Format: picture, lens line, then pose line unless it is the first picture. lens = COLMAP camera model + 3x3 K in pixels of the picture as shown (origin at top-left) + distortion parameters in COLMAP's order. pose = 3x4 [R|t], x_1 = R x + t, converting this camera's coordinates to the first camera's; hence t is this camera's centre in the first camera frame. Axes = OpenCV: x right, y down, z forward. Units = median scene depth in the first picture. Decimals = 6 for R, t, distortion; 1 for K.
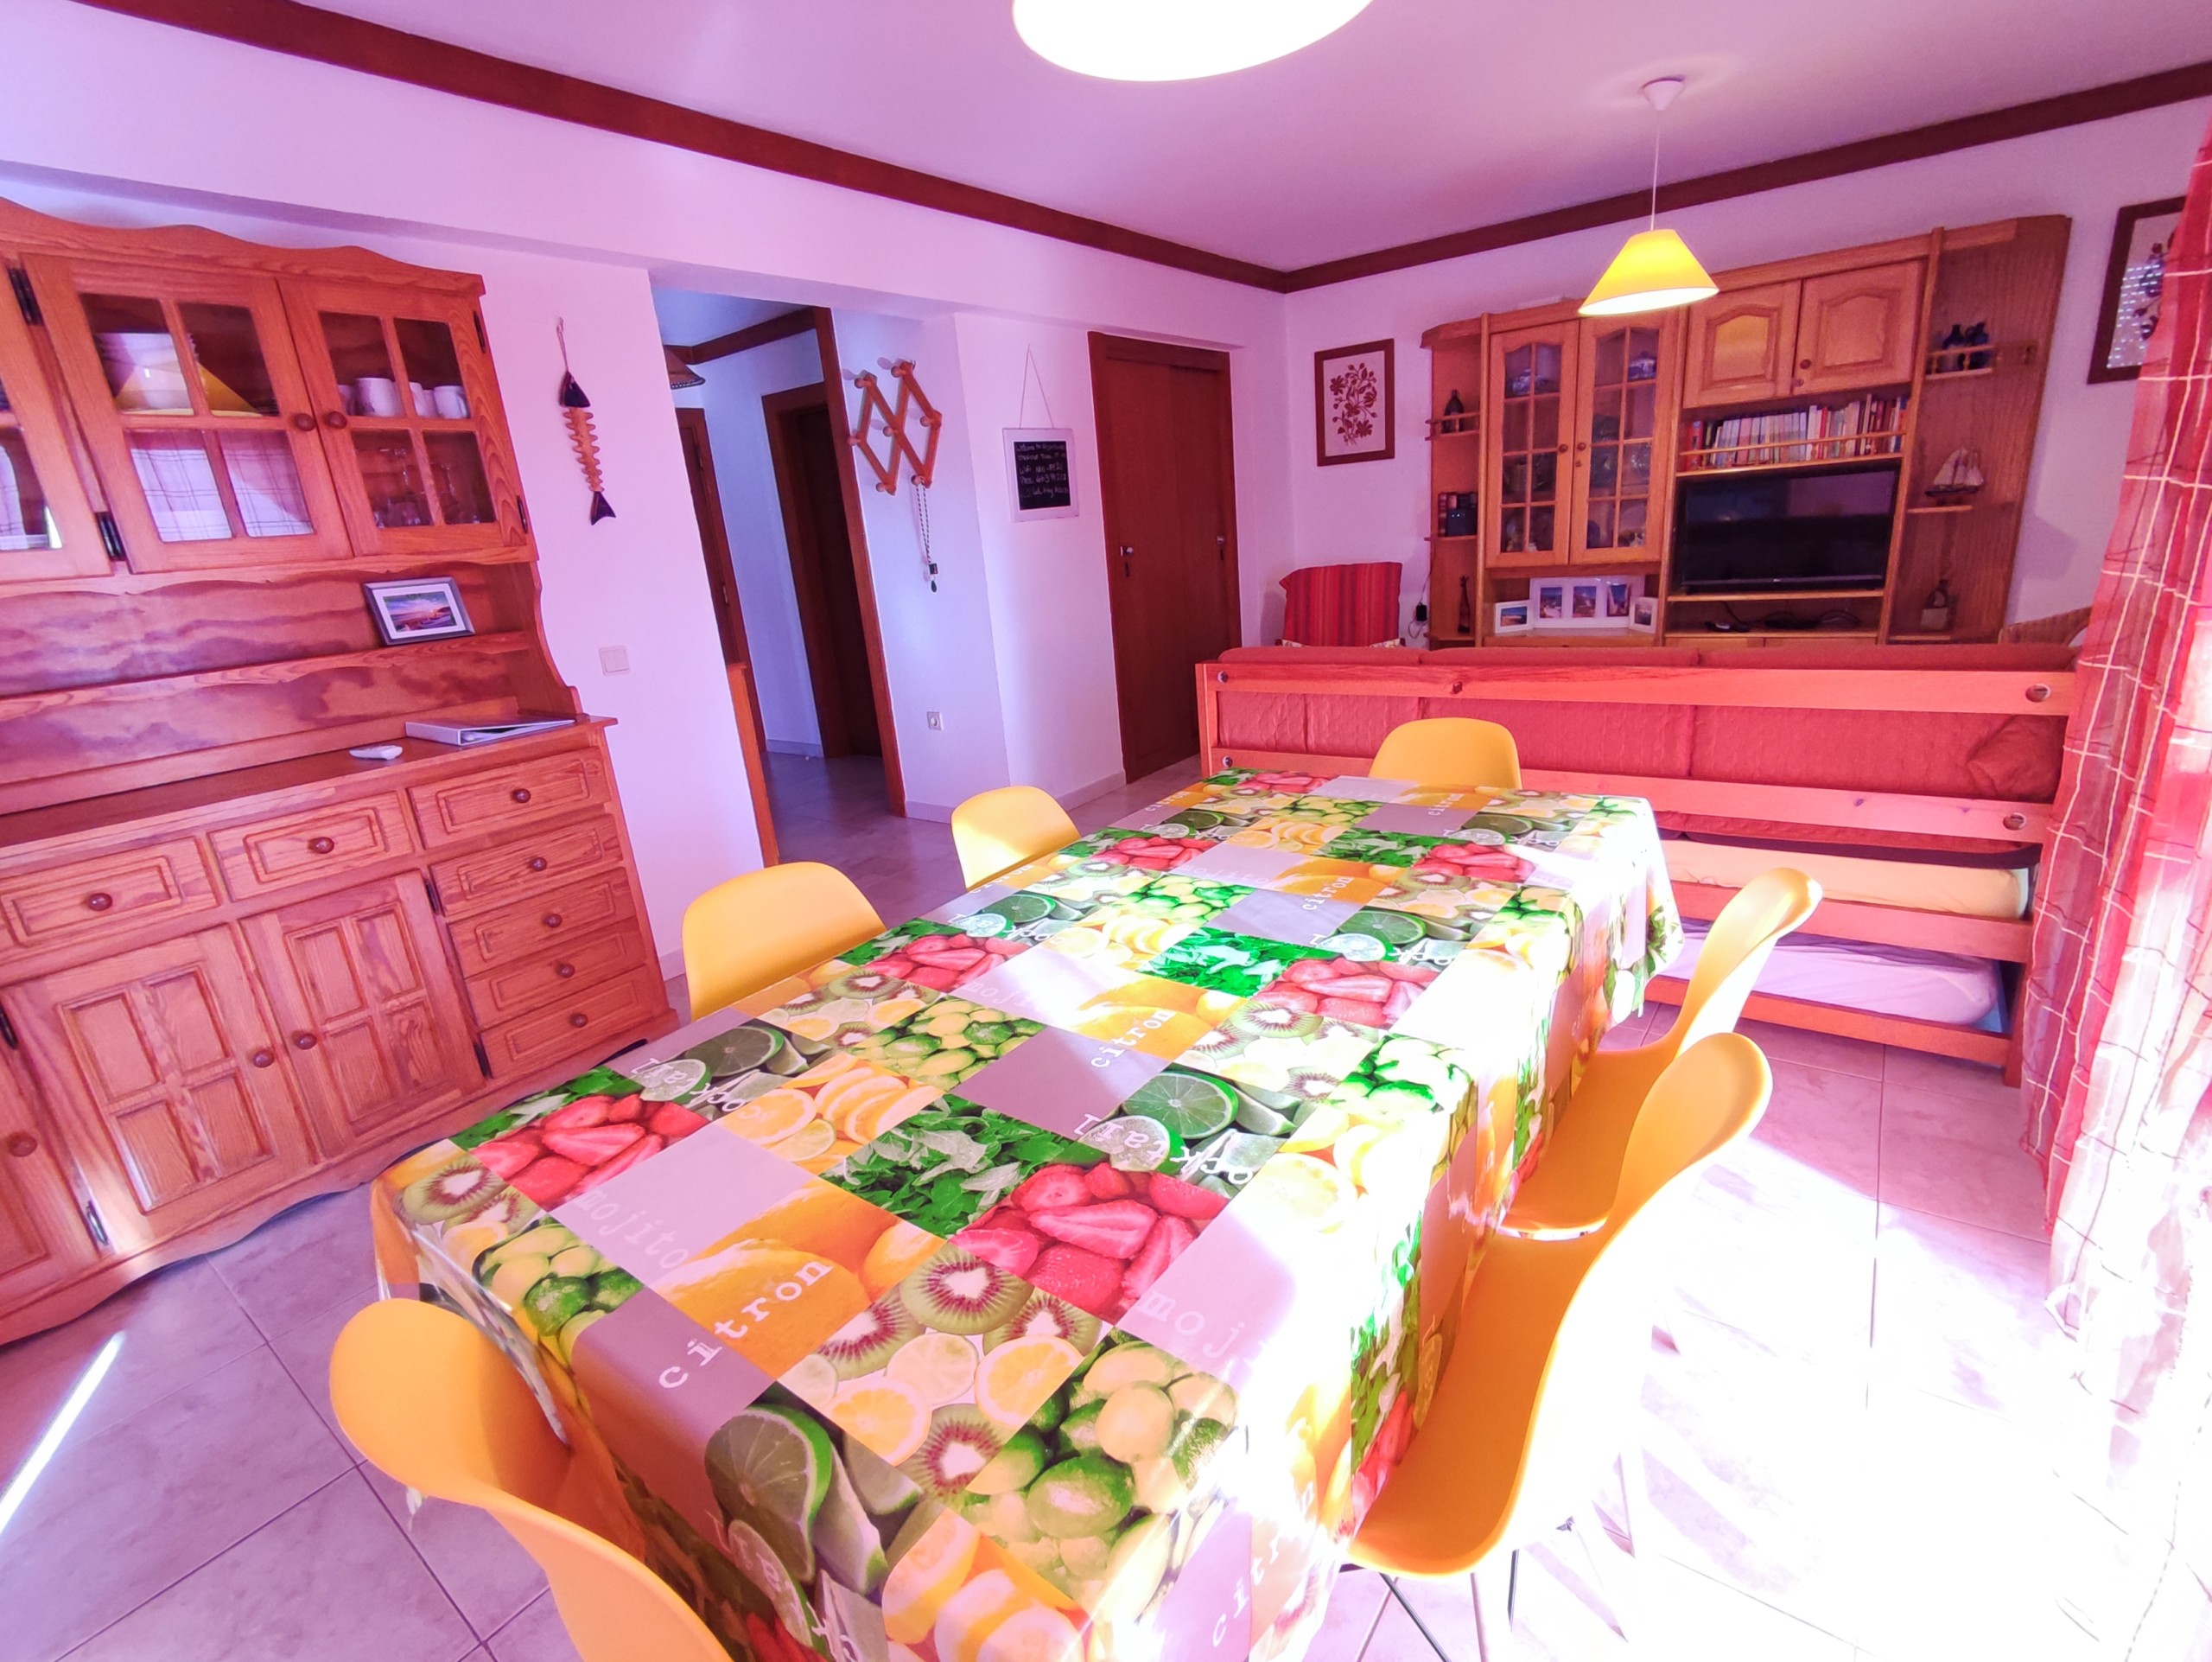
lens RADIAL K [[1014.8, 0, 1106.5], [0, 1014.8, 840.3], [0, 0, 1]] dist [0.000224, -0.001412]
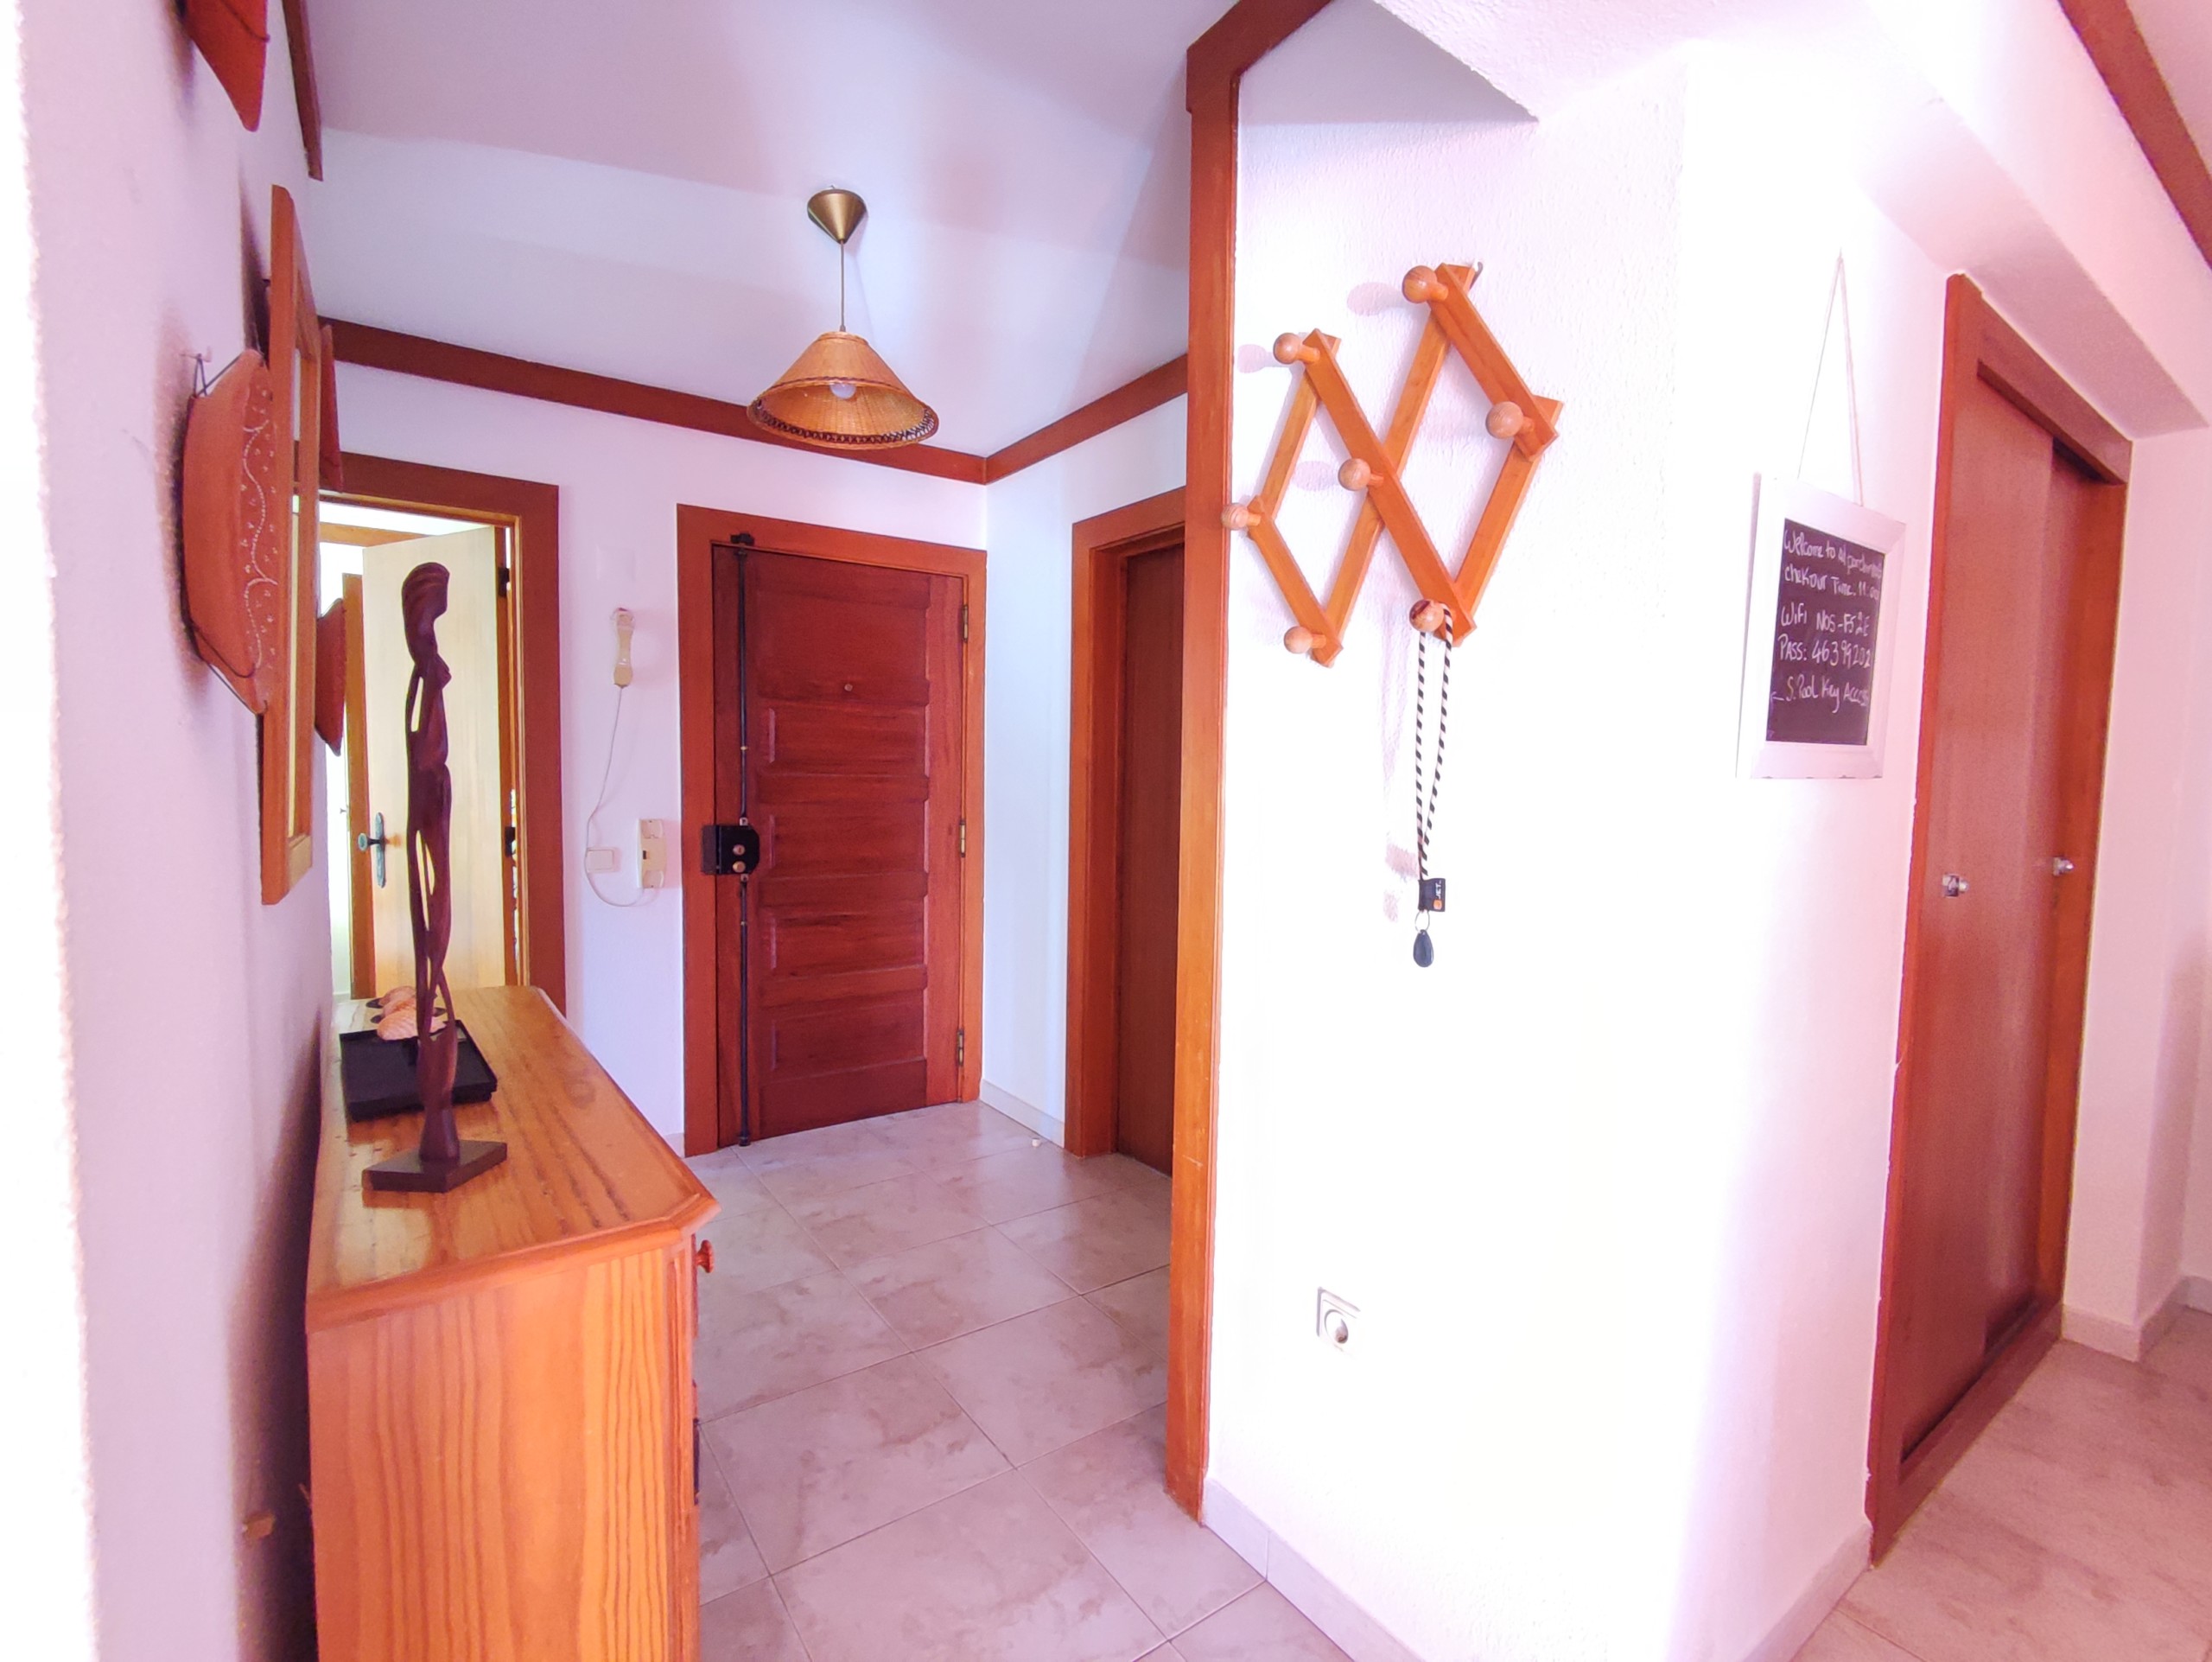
lens RADIAL K [[1014.8, 0, 1100.9], [0, 1014.8, 837.0], [0, 0, 1]] dist [0.000224, -0.001412]
pose [[0.947212, 0.121247, -0.296796, -0.177707], [-0.186682, 0.961193, -0.203121, -0.204591], [0.260650, 0.247805, 0.933088, 0.688364]]
